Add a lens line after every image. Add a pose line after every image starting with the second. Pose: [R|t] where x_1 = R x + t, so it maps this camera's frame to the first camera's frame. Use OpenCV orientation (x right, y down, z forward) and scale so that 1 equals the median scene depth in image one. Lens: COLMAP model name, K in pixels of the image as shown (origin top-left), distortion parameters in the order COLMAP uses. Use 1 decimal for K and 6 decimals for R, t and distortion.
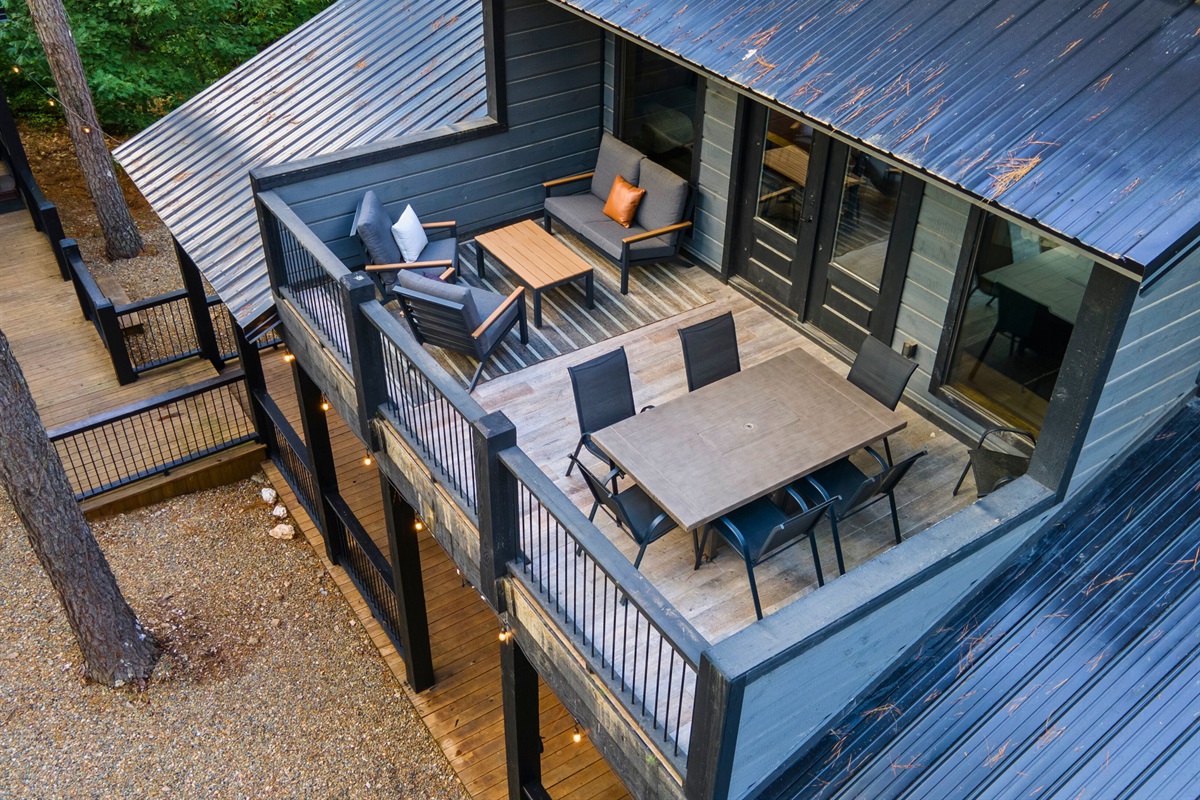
lens RADIAL K [[1062.7, 0, 586.9], [0, 1062.7, 373.2], [0, 0, 1]] dist [0.036528, -0.007971]
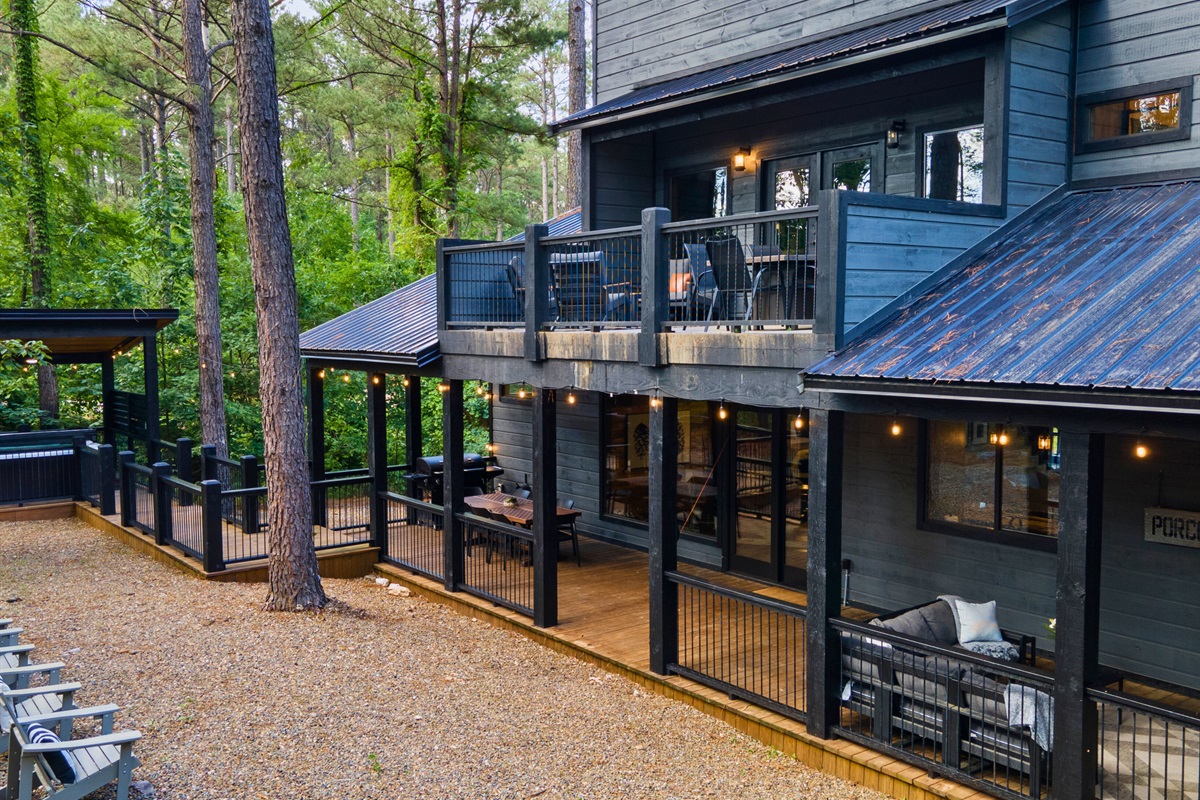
lens RADIAL K [[1062.7, 0, 587.5], [0, 1062.7, 402.6], [0, 0, 1]] dist [0.036528, -0.007971]
pose [[0.997237, -0.013101, 0.073128, -0.198447], [0.049091, 0.855016, -0.516273, 0.713125], [-0.055762, 0.518436, 0.853296, -0.144177]]
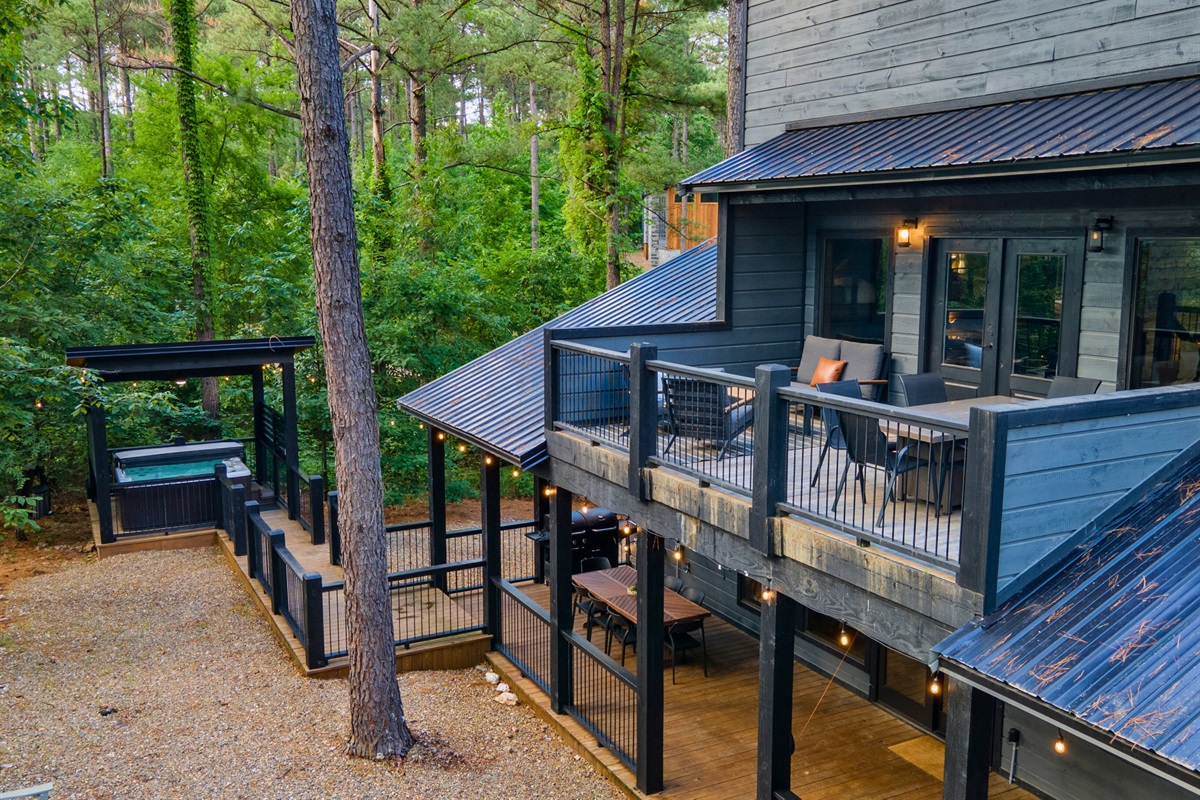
lens RADIAL K [[1062.7, 0, 593.3], [0, 1062.7, 393.6], [0, 0, 1]] dist [0.036528, -0.007971]
pose [[0.994723, 0.010744, -0.102032, -0.110533], [-0.055799, 0.891211, -0.450144, 0.432767], [0.086095, 0.453462, 0.887108, -0.115723]]
